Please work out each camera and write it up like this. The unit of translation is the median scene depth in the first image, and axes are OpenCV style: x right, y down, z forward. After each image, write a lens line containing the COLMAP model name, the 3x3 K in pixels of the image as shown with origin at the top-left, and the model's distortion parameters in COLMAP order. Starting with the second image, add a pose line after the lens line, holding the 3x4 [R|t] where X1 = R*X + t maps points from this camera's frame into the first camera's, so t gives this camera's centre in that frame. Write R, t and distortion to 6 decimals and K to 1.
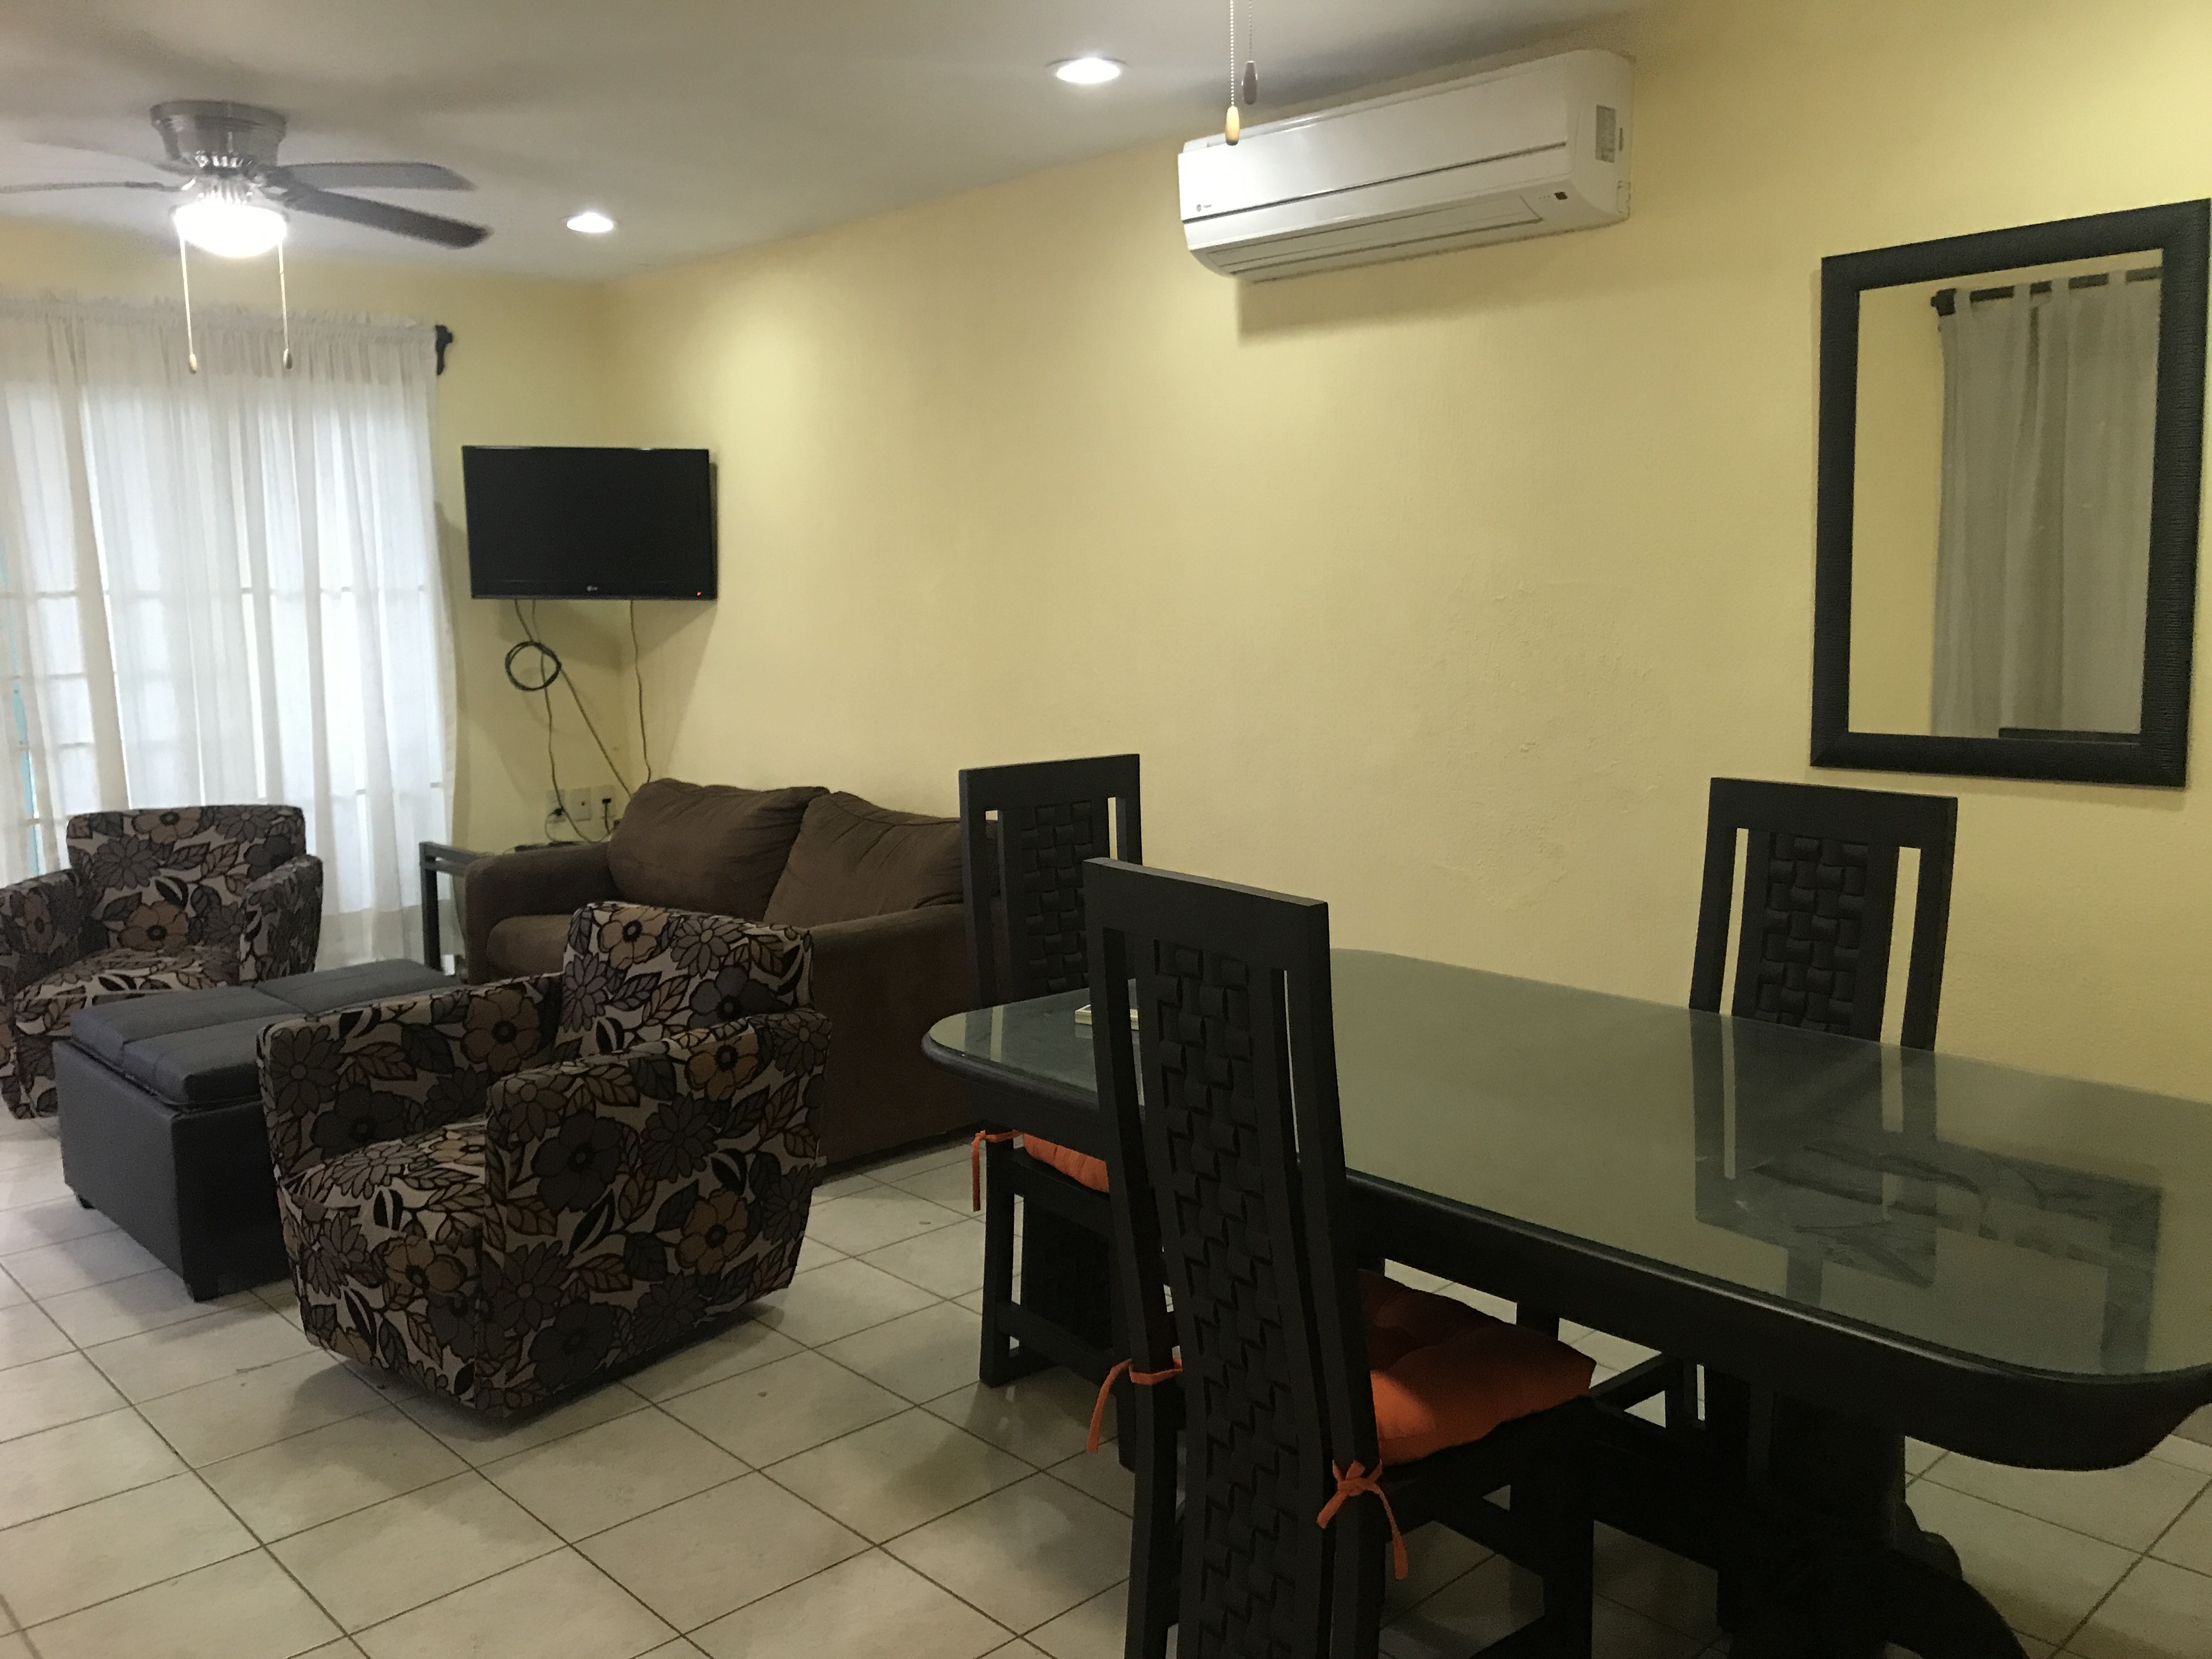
lens RADIAL K [[1813.2, 0, 1104.3], [0, 1813.2, 824.3], [0, 0, 1]] dist [0.021074, -0.012206]
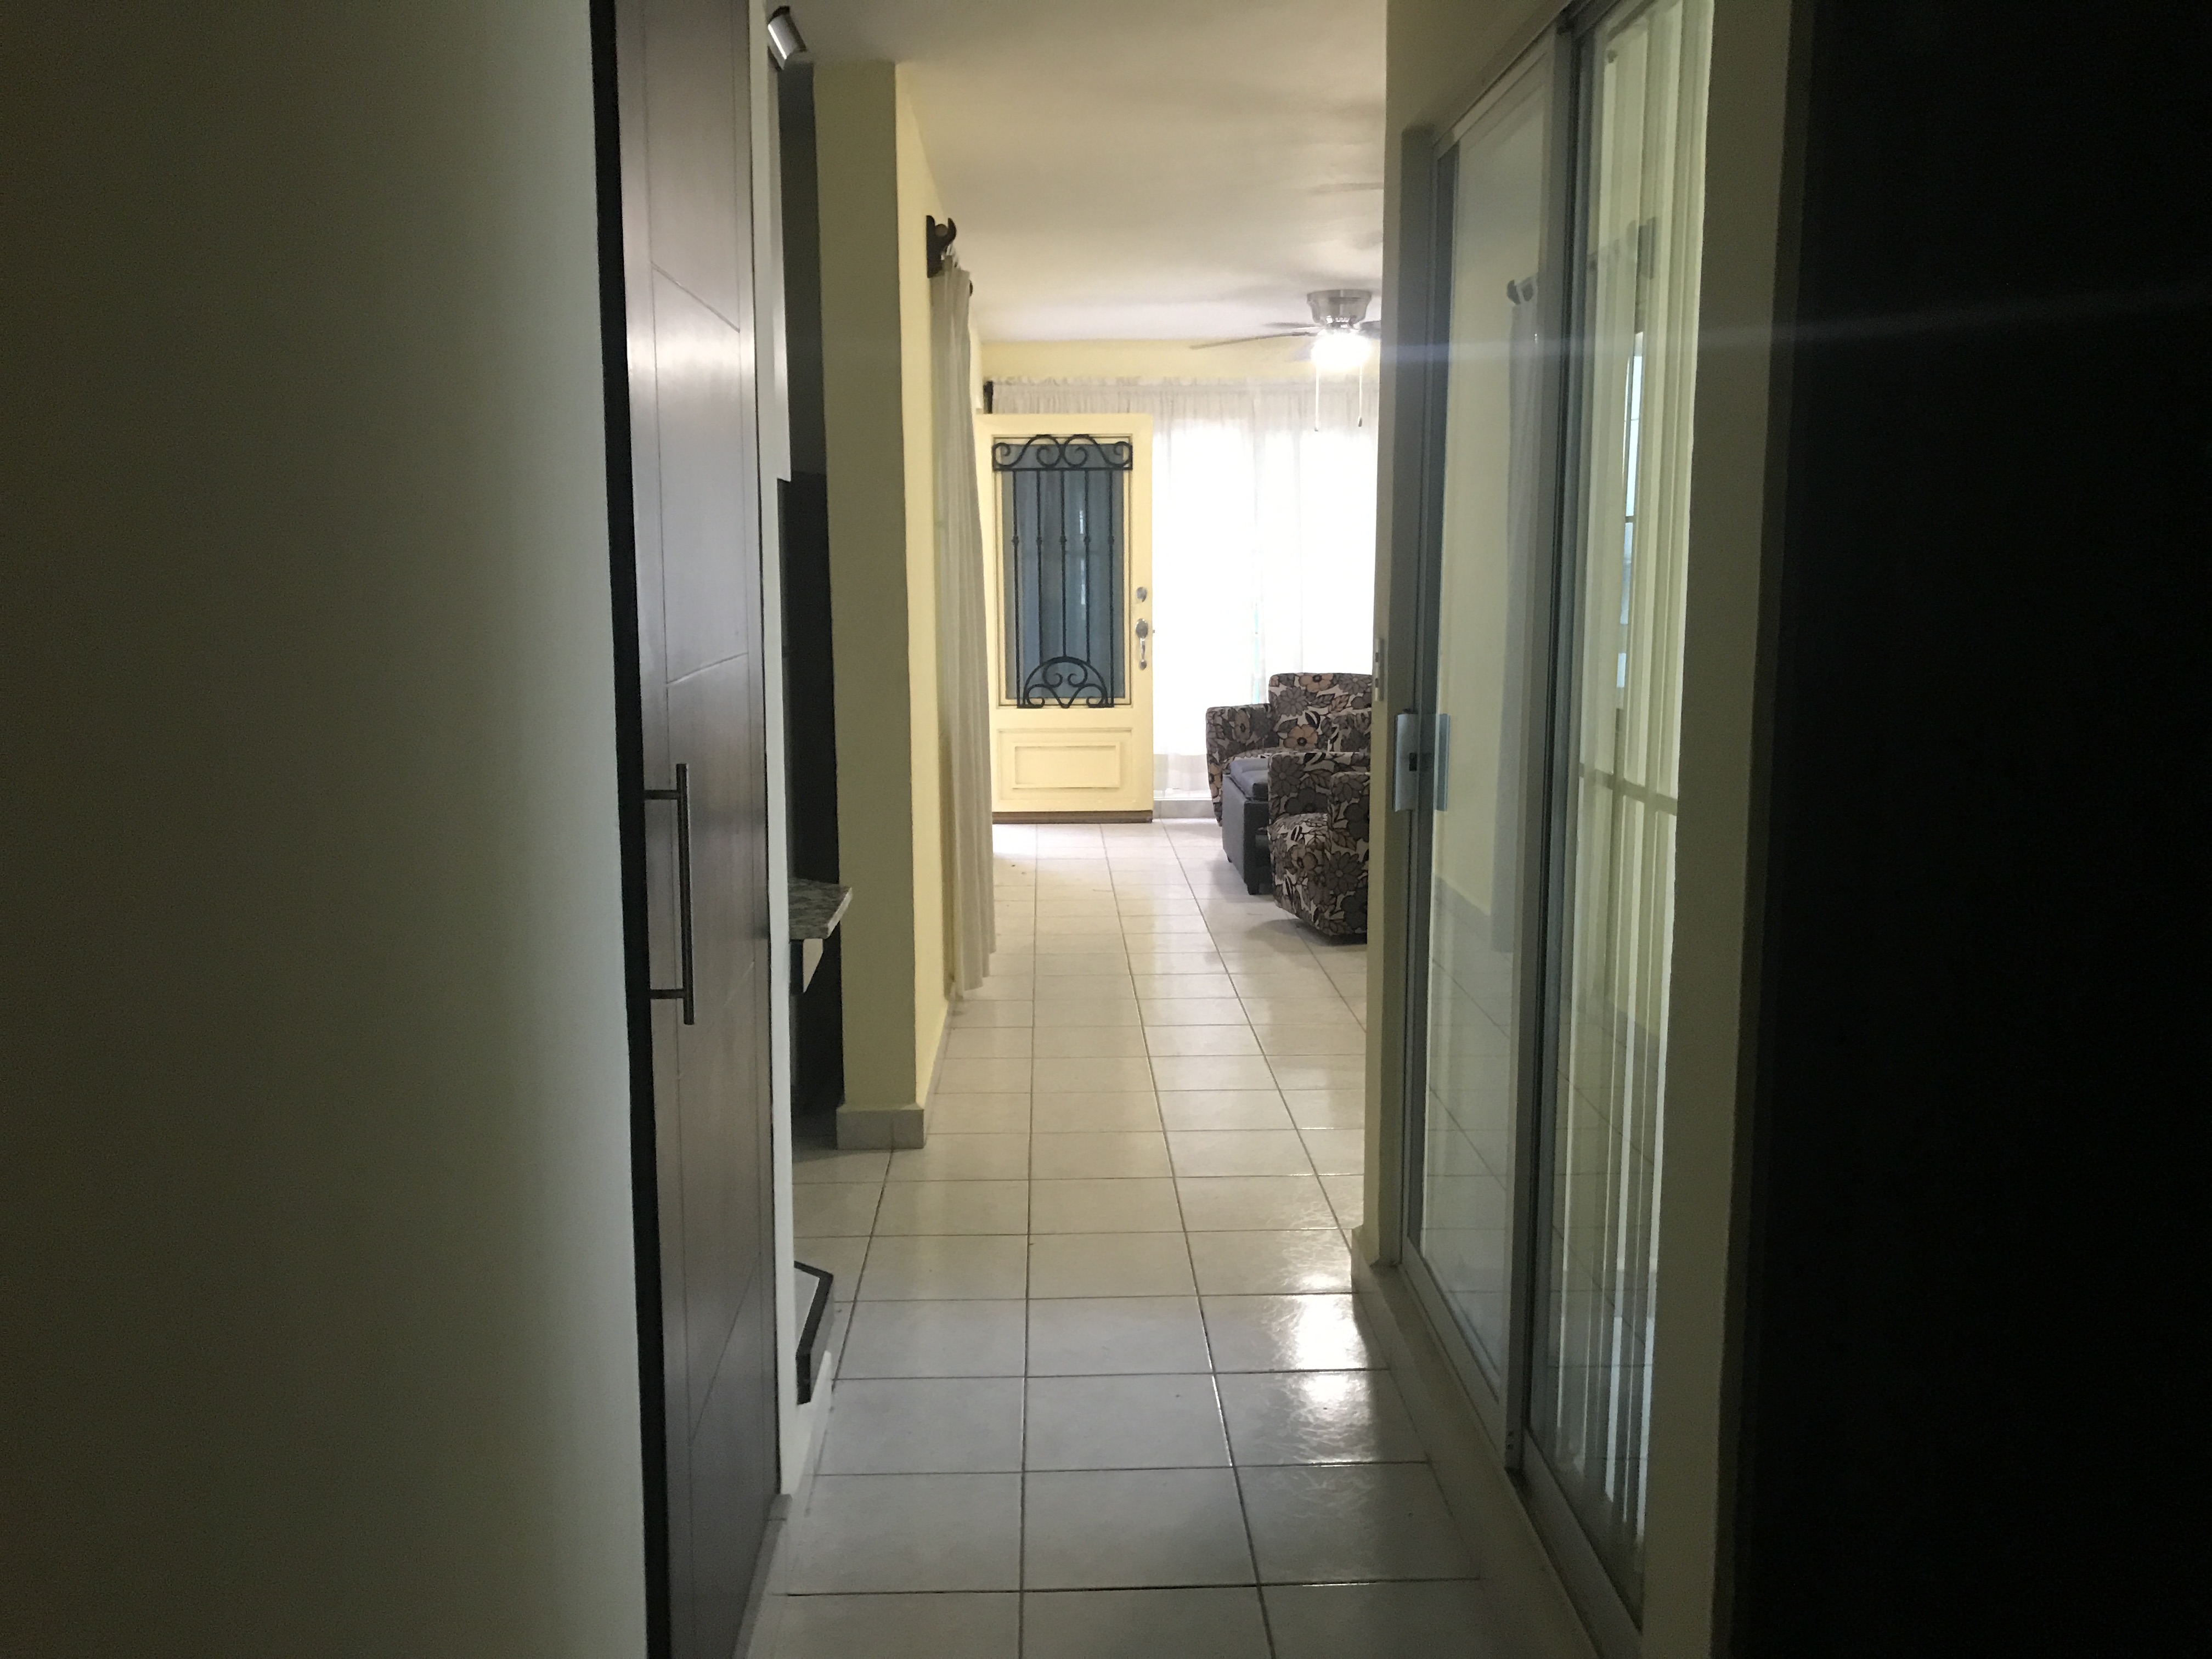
lens RADIAL K [[1813.2, 0, 1107.4], [0, 1813.2, 831.1], [0, 0, 1]] dist [0.021074, -0.012206]
pose [[0.752843, 0.108333, -0.649224, 0.614958], [-0.093059, 0.993973, 0.057947, 0.077043], [0.651589, 0.016791, 0.758386, -0.574234]]
